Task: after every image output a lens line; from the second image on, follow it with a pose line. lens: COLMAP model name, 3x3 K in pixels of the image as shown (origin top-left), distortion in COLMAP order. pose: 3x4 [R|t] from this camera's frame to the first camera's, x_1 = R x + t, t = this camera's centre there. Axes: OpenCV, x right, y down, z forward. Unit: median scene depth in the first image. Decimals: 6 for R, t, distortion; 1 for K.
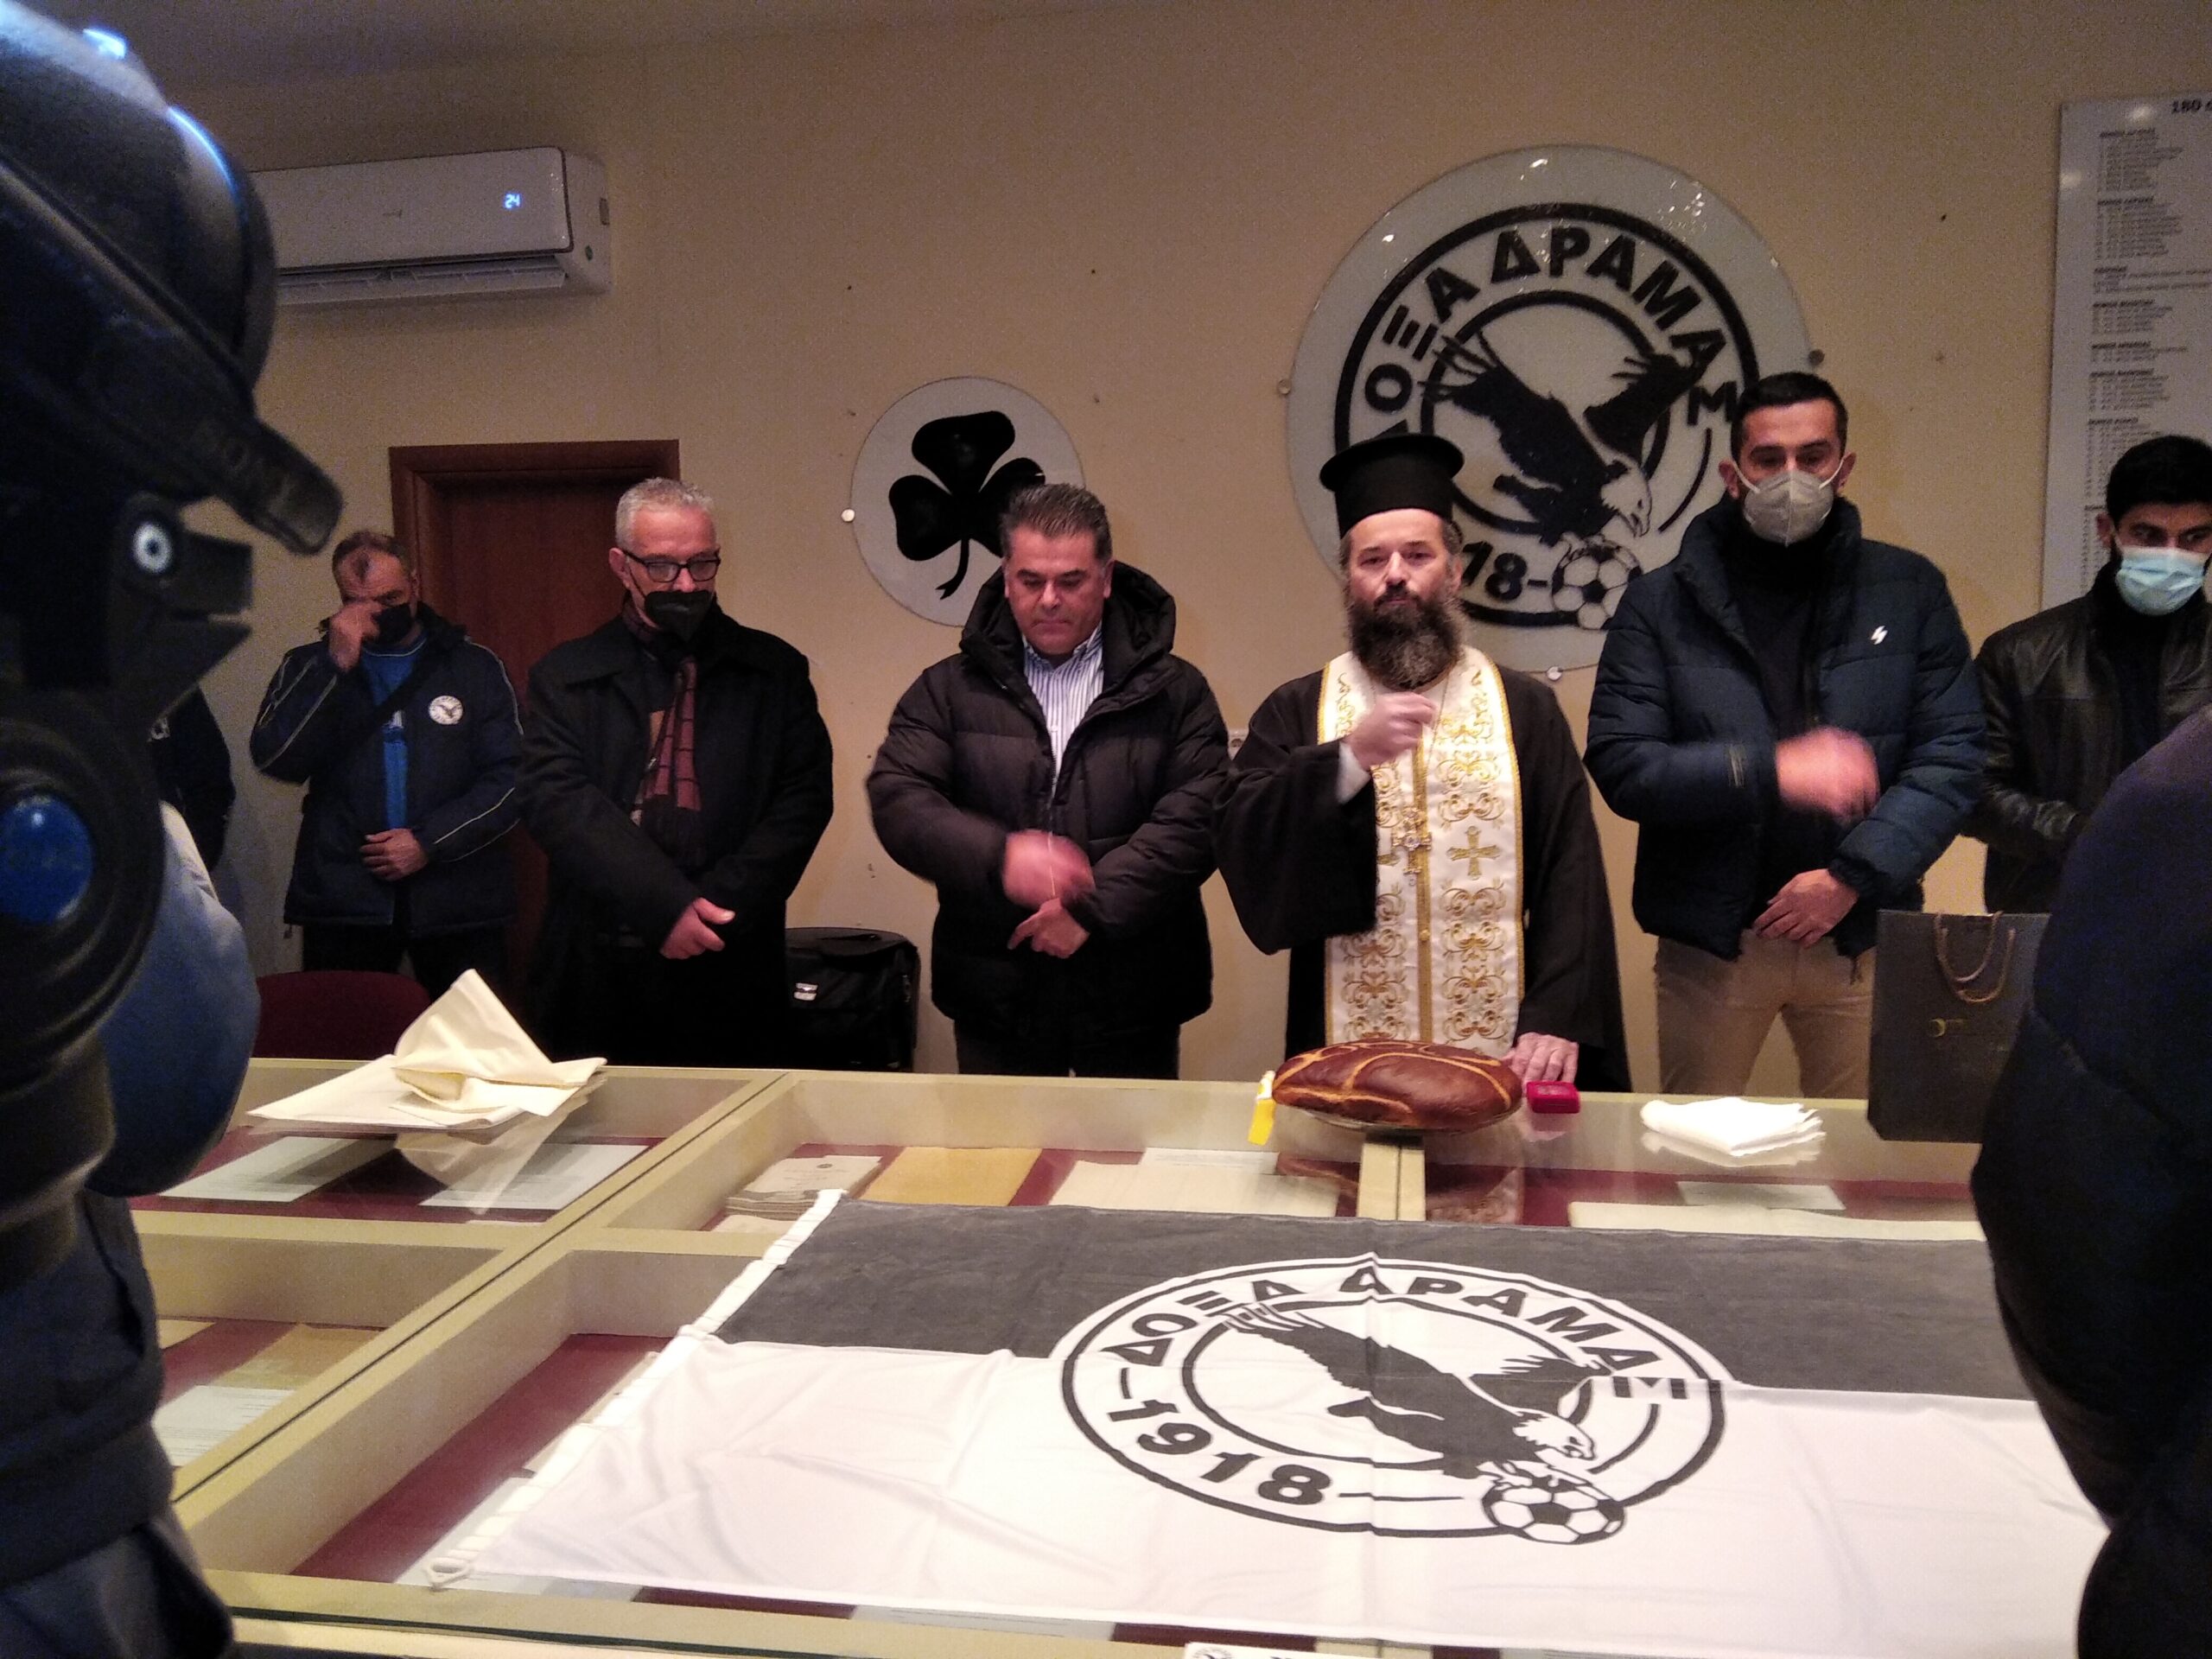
lens RADIAL K [[1759.6, 0, 1100.7], [0, 1759.6, 827.2], [0, 0, 1]] dist [0.076657, -0.111968]
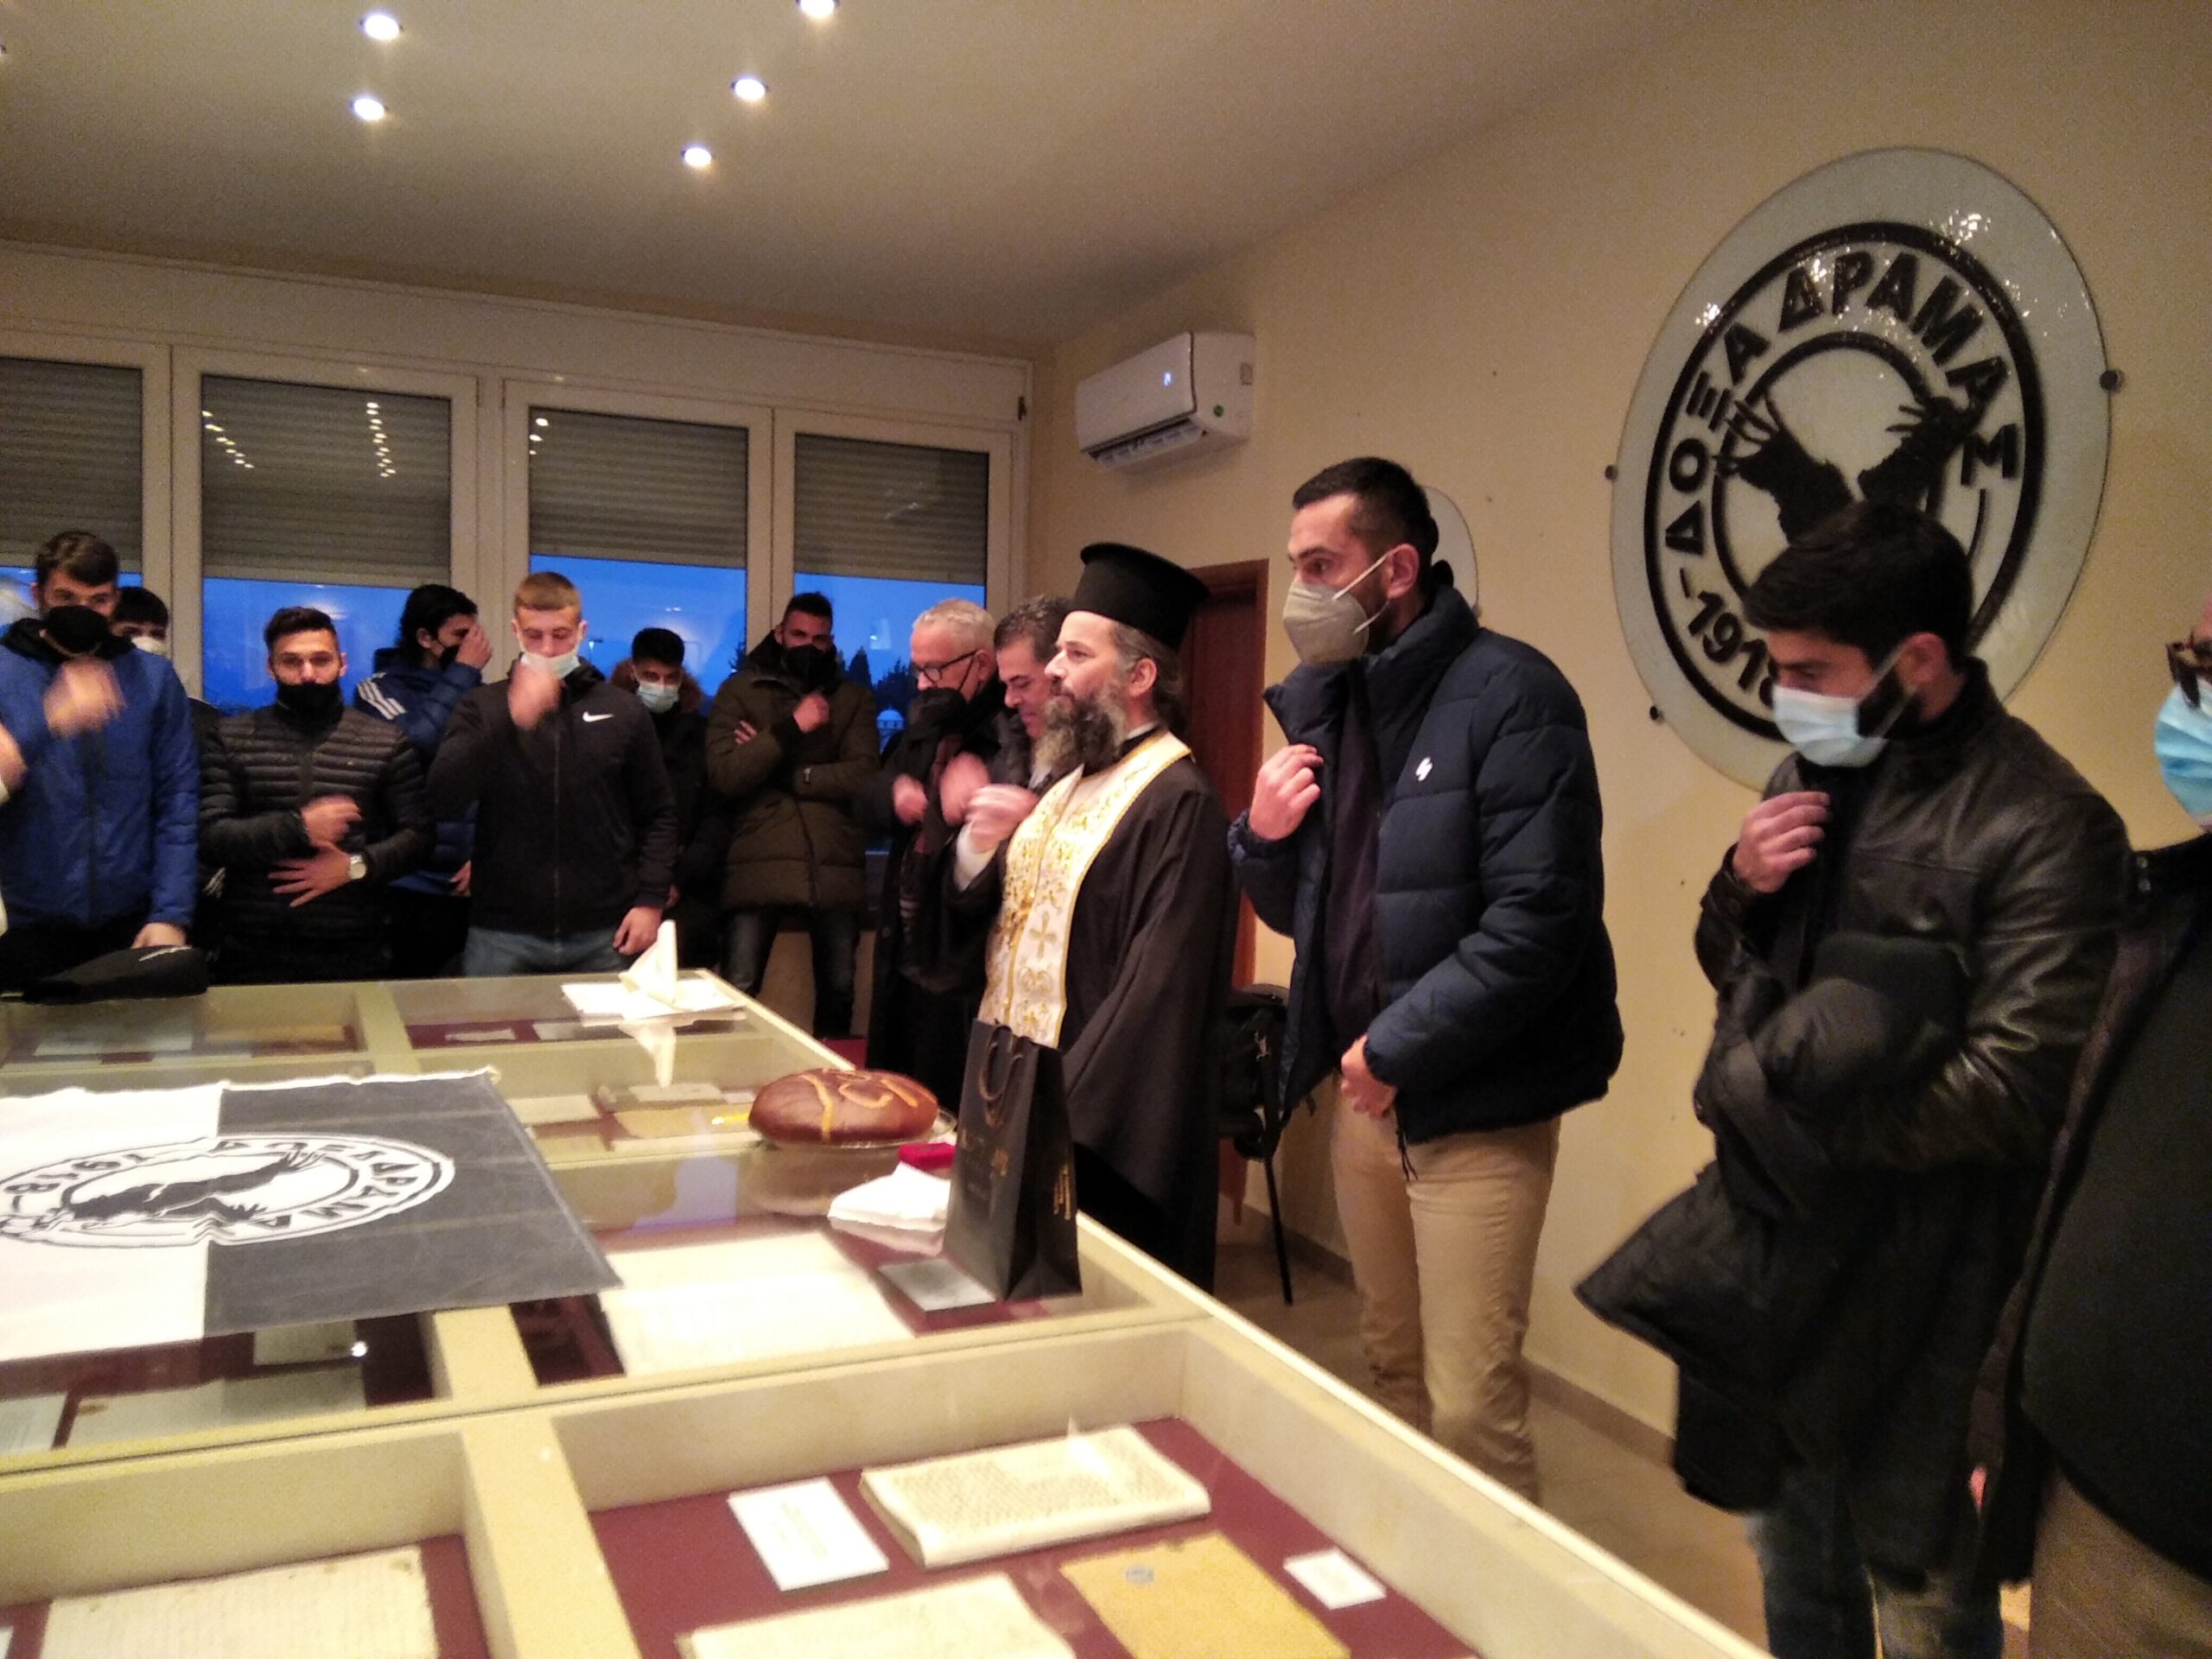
lens RADIAL K [[1654.5, 0, 1106.0], [0, 1654.5, 829.5], [0, 0, 1]] dist [0.053634, -0.068235]
pose [[0.555018, 0.097788, -0.826070, 0.911509], [-0.127719, 0.991309, 0.031537, -0.074512], [0.821975, 0.088001, 0.562684, 0.401972]]
